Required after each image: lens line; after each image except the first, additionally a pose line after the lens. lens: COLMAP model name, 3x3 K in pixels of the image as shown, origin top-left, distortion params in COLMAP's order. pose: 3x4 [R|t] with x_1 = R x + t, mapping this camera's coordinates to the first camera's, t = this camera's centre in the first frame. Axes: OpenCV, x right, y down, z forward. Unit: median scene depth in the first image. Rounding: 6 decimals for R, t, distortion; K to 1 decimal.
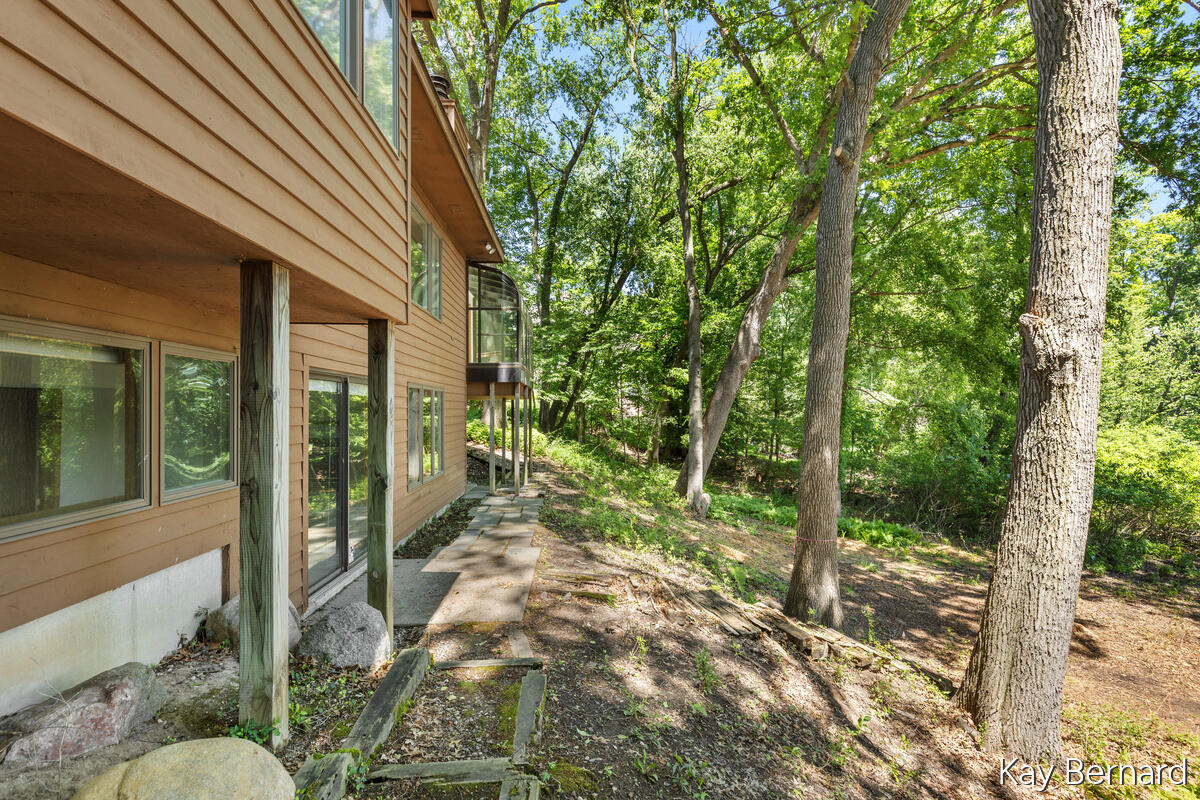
lens RADIAL K [[548.7, 0, 607.9], [0, 548.7, 406.2], [0, 0, 1]] dist [-0.000118, 0.000195]
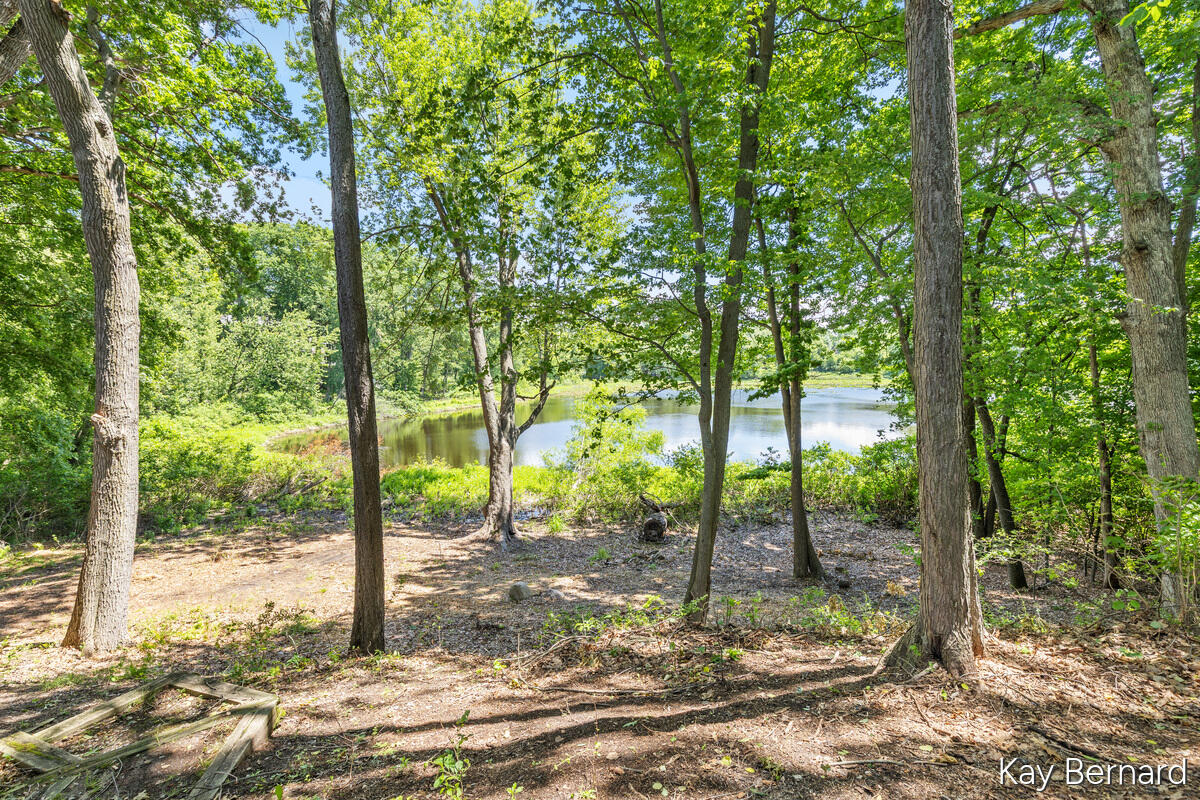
lens RADIAL K [[548.7, 0, 607.9], [0, 548.7, 406.2], [0, 0, 1]] dist [-0.000118, 0.000195]
pose [[0.193356, -0.061656, 0.979189, -0.423683], [0.003664, 0.998062, 0.062121, -0.186132], [-0.981122, -0.008424, 0.193207, -0.627123]]
